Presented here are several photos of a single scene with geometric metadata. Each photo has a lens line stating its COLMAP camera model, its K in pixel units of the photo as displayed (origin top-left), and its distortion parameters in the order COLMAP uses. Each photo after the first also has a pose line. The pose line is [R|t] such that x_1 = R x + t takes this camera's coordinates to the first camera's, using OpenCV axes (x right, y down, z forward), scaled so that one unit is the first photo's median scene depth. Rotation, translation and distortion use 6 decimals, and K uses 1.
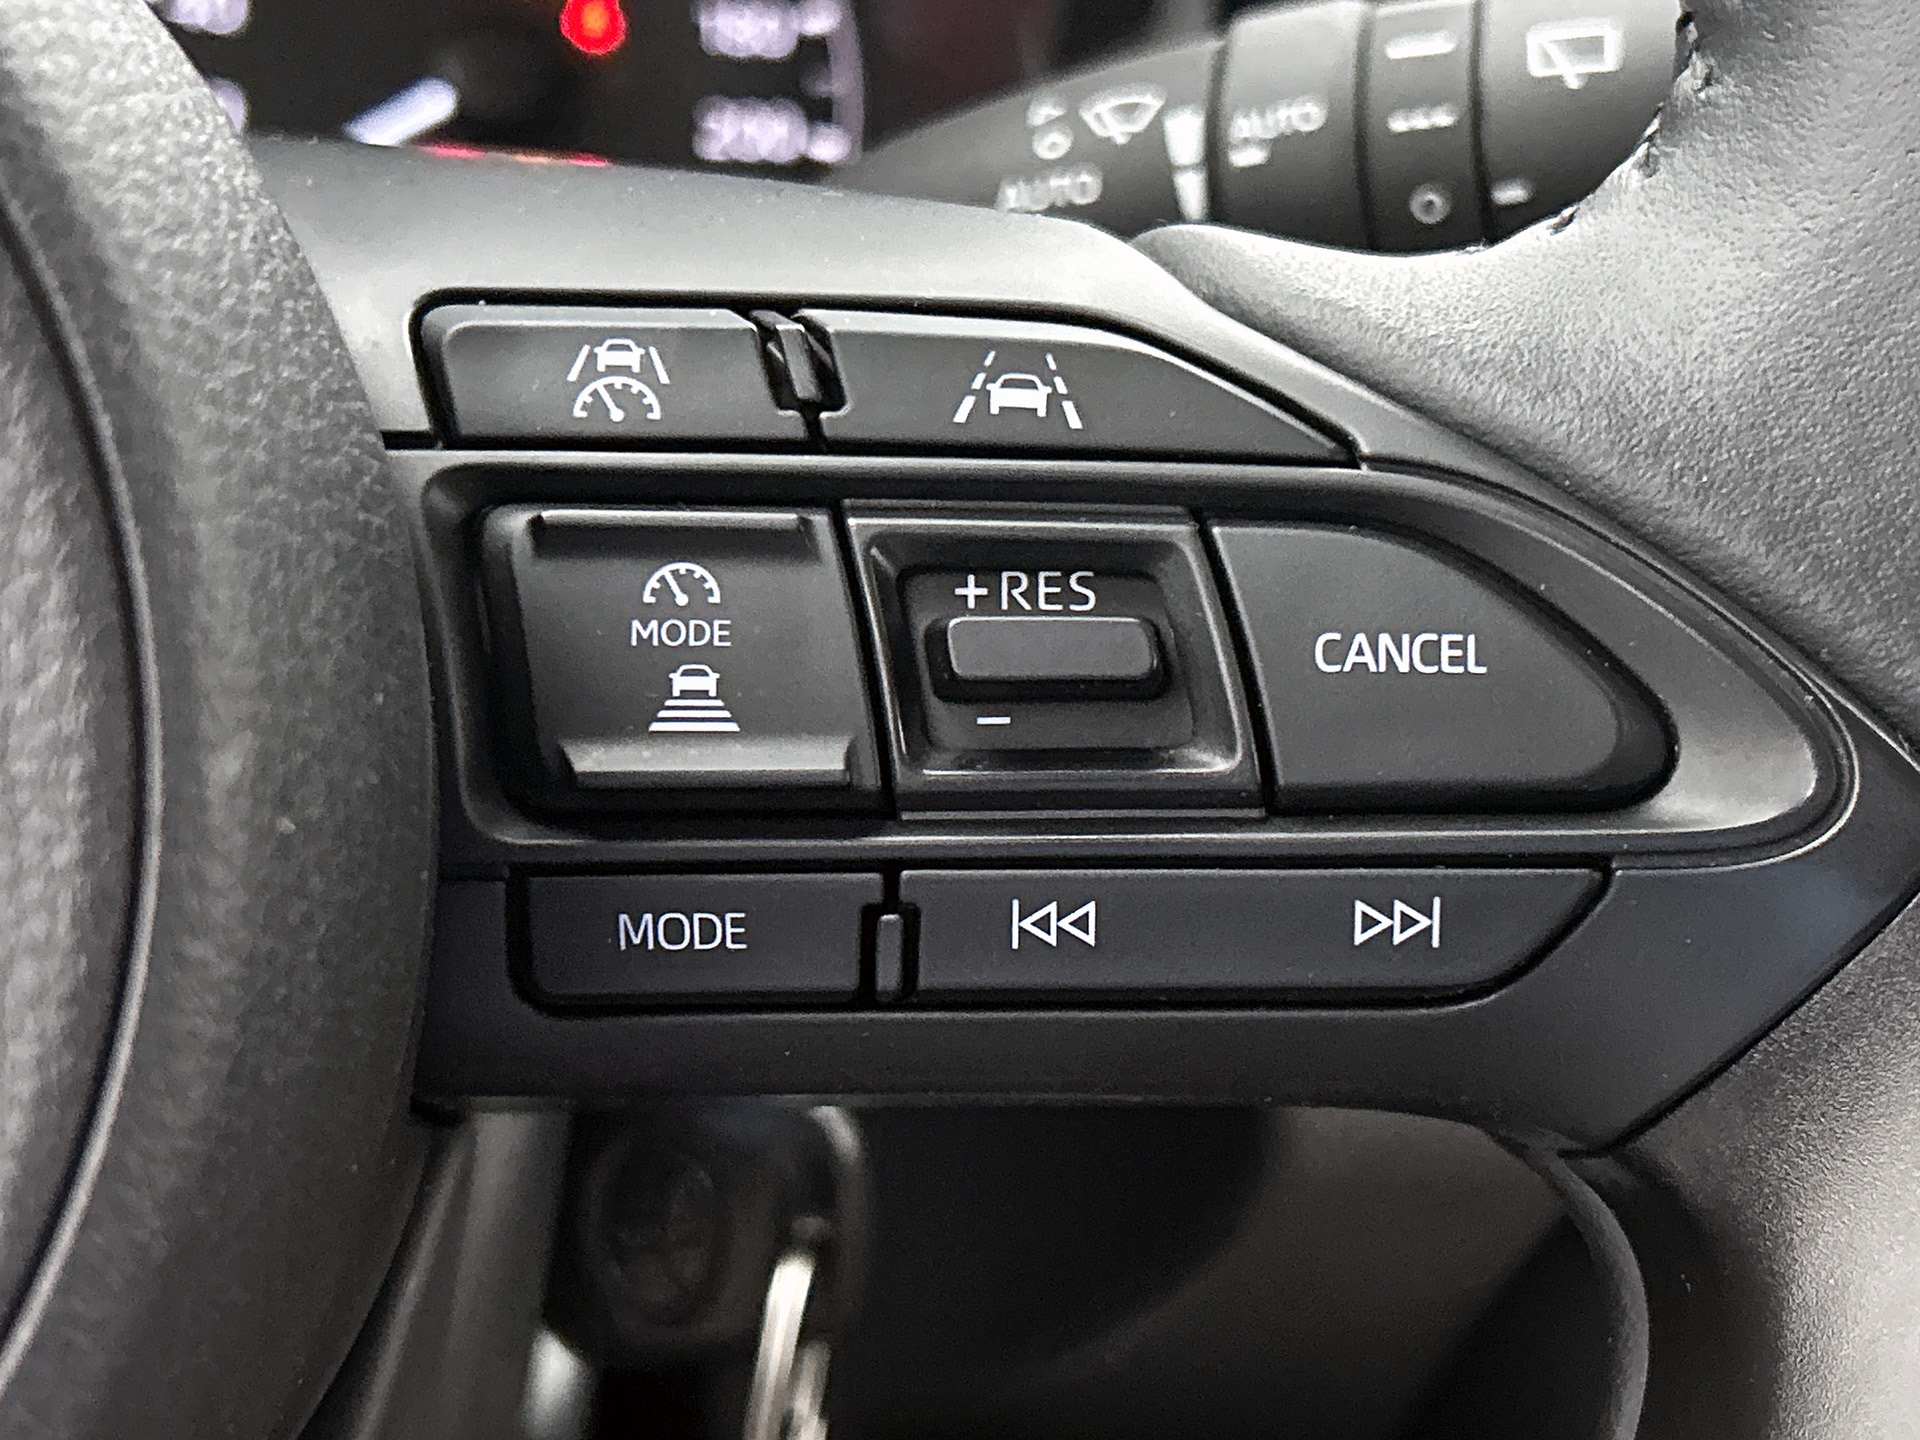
lens RADIAL K [[3011.2, 0, 960.0], [0, 3011.2, 720.0], [0, 0, 1]] dist [0.319373, -1.465496]
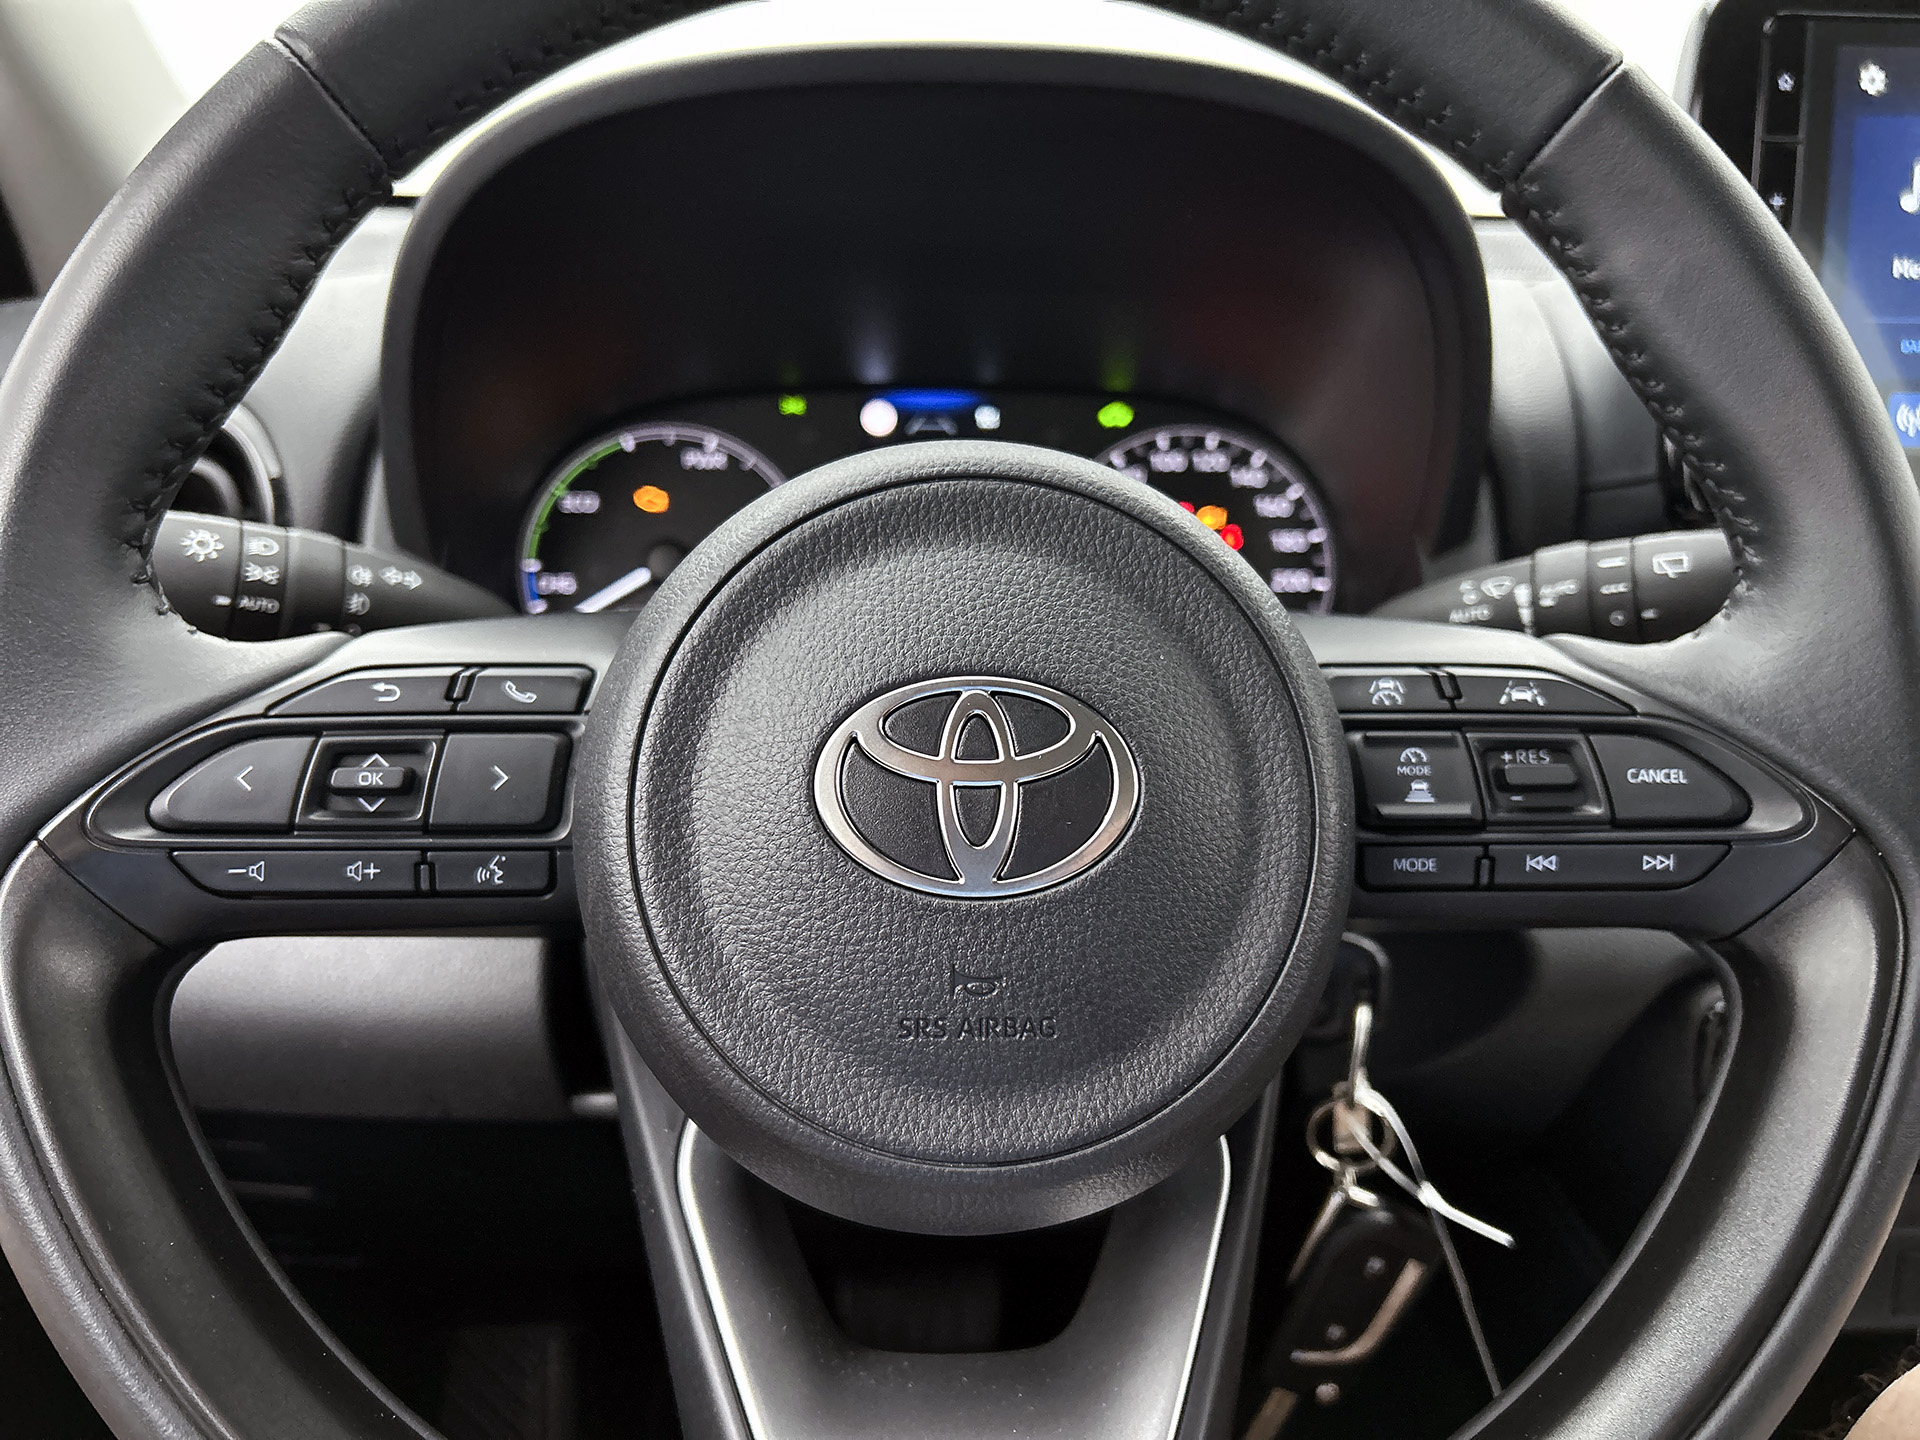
lens RADIAL K [[1445.0, 0, 965.0], [0, 1445.0, 733.9], [0, 0, 1]] dist [-0.003999, -0.004861]
pose [[0.982784, -0.009322, -0.184522, -0.274269], [-0.001610, 0.998256, -0.059006, 0.022895], [0.184750, 0.058288, 0.981056, -0.578765]]
